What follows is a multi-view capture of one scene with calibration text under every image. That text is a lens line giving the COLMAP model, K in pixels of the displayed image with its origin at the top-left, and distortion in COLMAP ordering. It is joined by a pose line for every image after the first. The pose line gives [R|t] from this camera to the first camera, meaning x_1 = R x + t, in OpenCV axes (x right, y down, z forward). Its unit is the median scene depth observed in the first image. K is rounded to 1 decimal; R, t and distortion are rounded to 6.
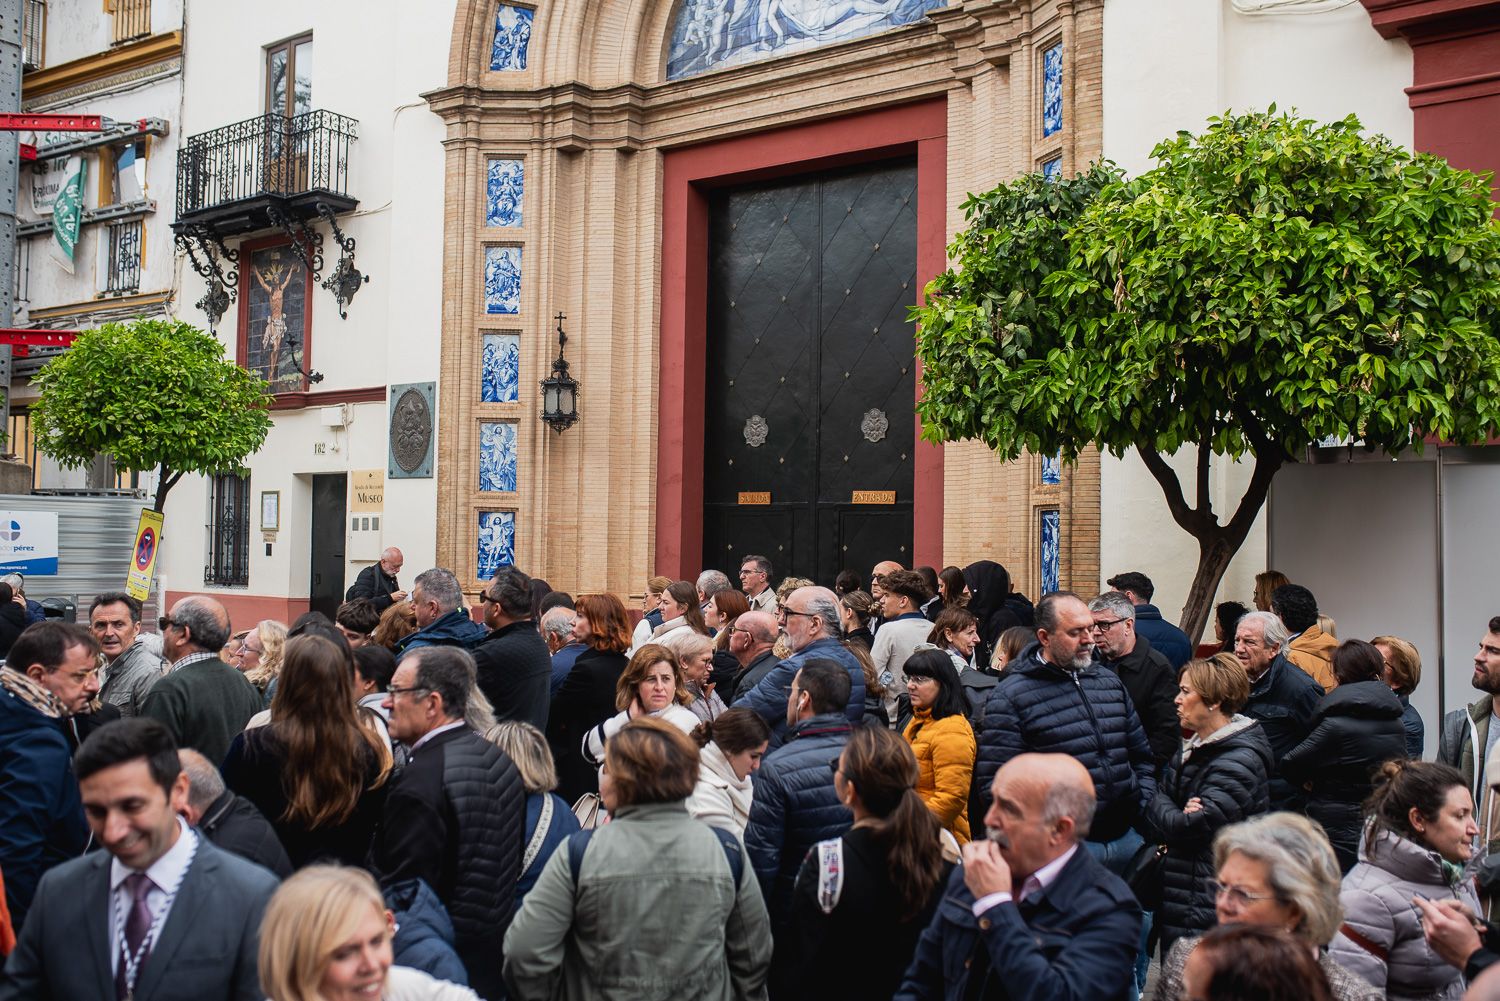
lens RADIAL K [[1373.2, 0, 750.0], [0, 1373.2, 500.5], [0, 0, 1]] dist [-0.055833, 0.019200]
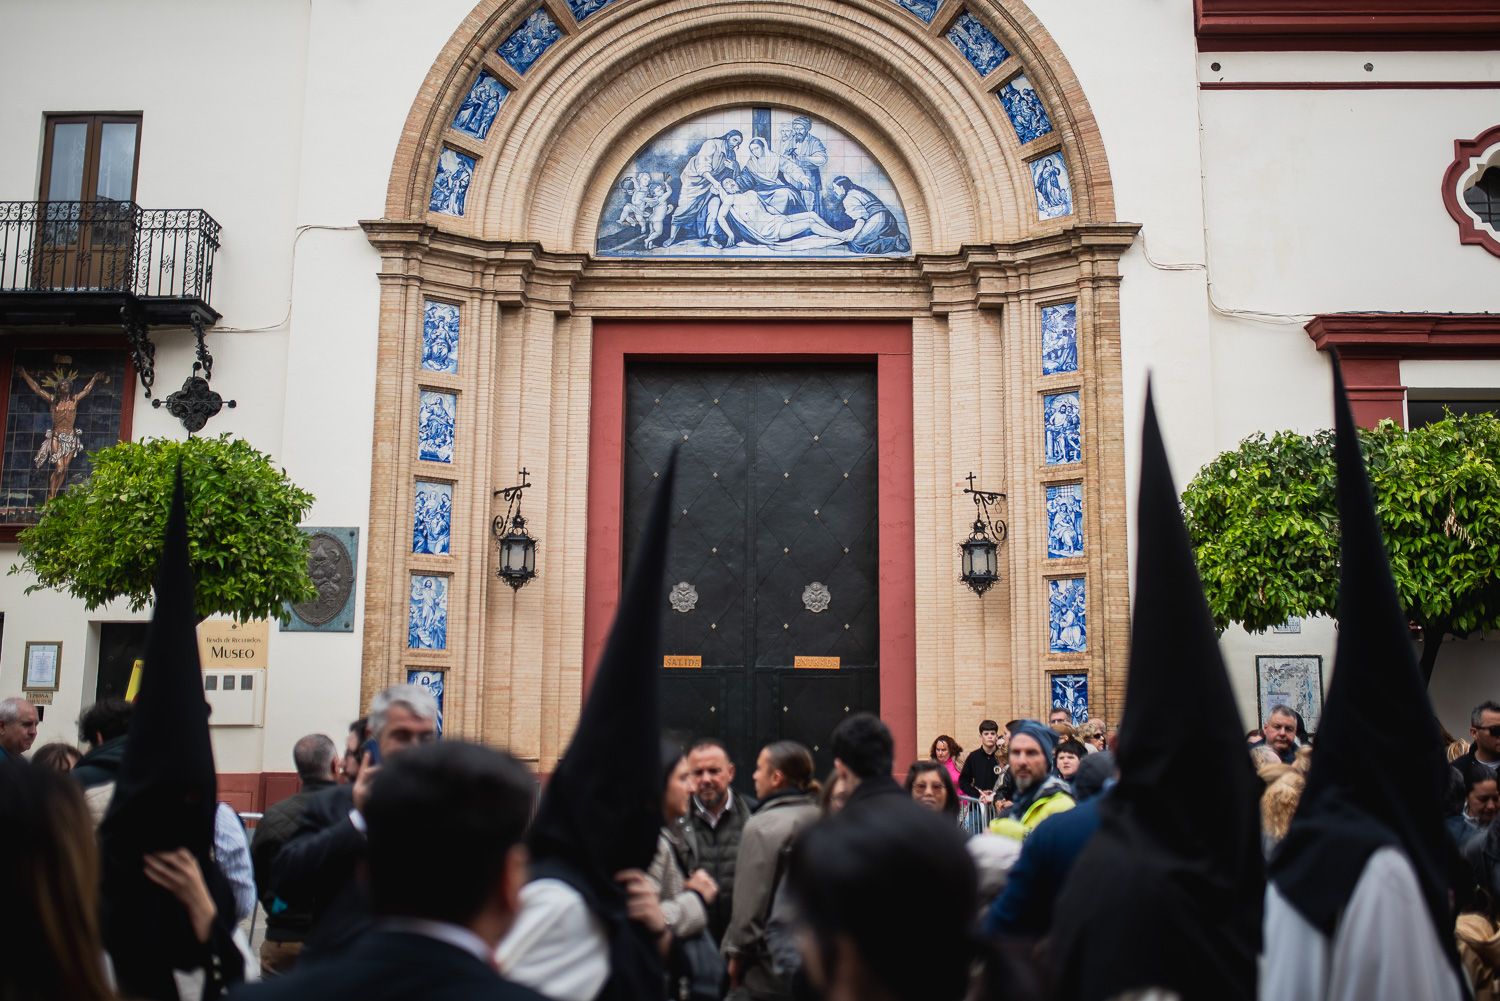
lens RADIAL K [[1423.3, 0, 750.0], [0, 1423.3, 500.5], [0, 0, 1]] dist [-0.052305, -0.001702]
pose [[0.827723, 0.081245, 0.555225, -0.548939], [-0.012471, 0.991882, -0.126548, 0.012786], [-0.560999, 0.097823, 0.822017, 0.068906]]
